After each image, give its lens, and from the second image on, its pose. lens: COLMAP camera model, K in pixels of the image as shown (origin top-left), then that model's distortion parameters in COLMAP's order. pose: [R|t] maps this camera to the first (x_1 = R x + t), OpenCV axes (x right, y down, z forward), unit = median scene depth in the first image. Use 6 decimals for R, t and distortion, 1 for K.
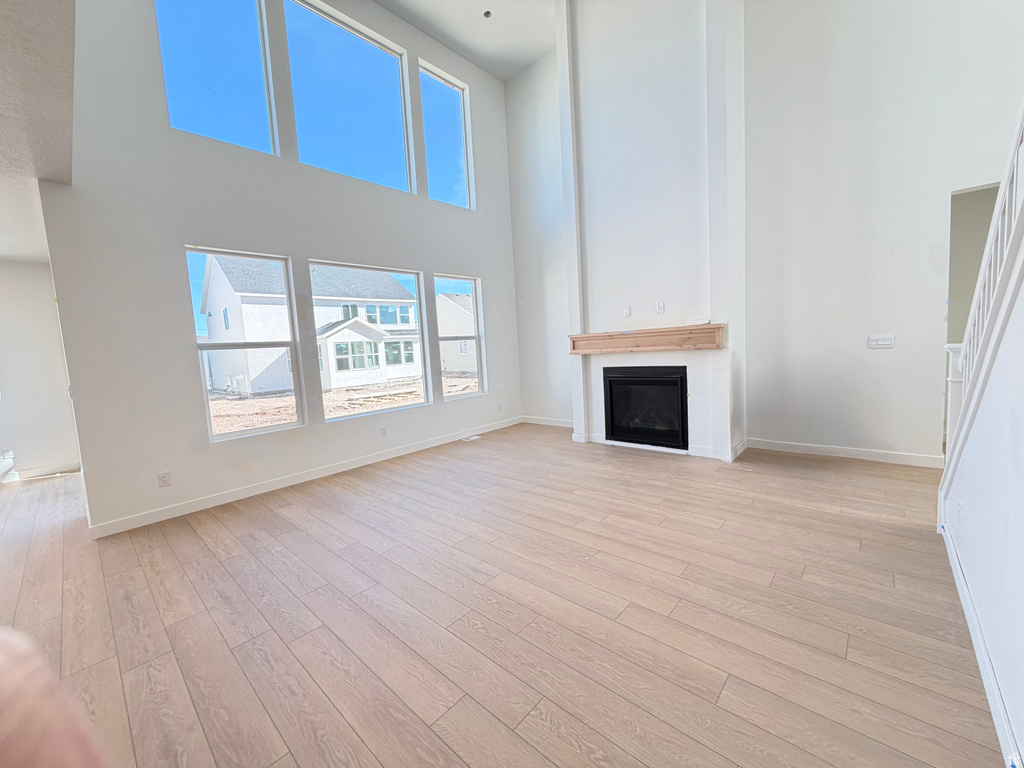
lens RADIAL K [[410.7, 0, 494.7], [0, 410.7, 382.7], [0, 0, 1]] dist [0.001877, -0.000467]
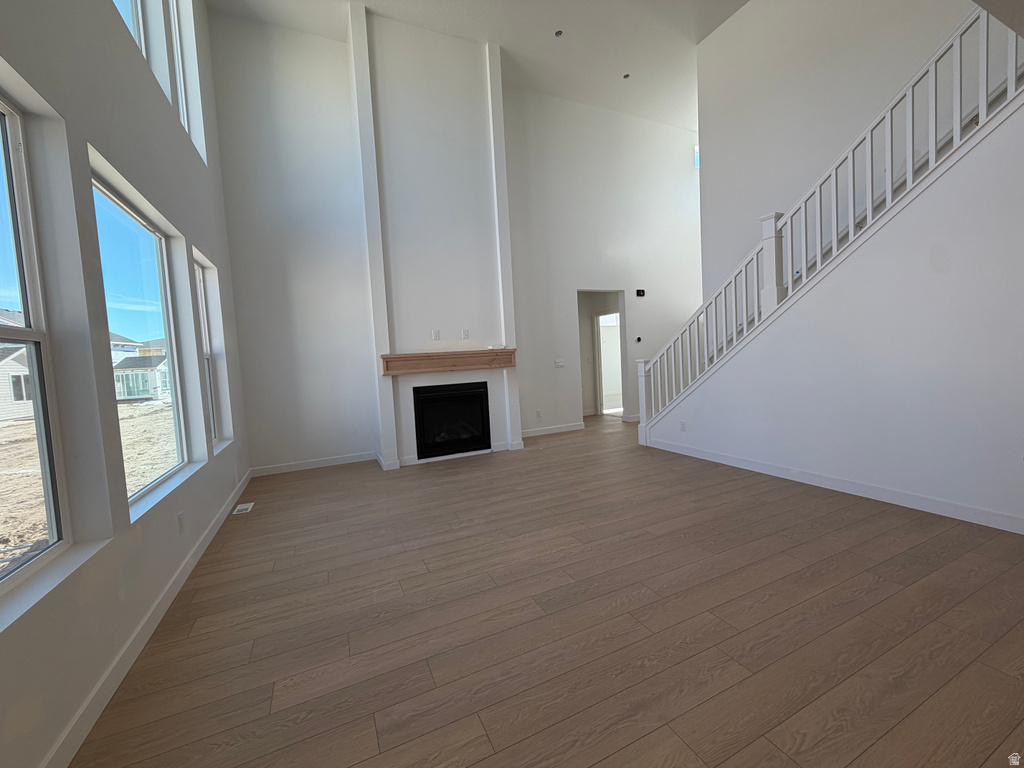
lens RADIAL K [[410.7, 0, 519.4], [0, 410.7, 384.1], [0, 0, 1]] dist [0.001877, -0.000467]
pose [[0.357893, -0.020297, 0.933542, -0.675481], [0.114237, 0.993205, -0.022201, 0.006915], [-0.926748, 0.114590, 0.357780, 0.454999]]
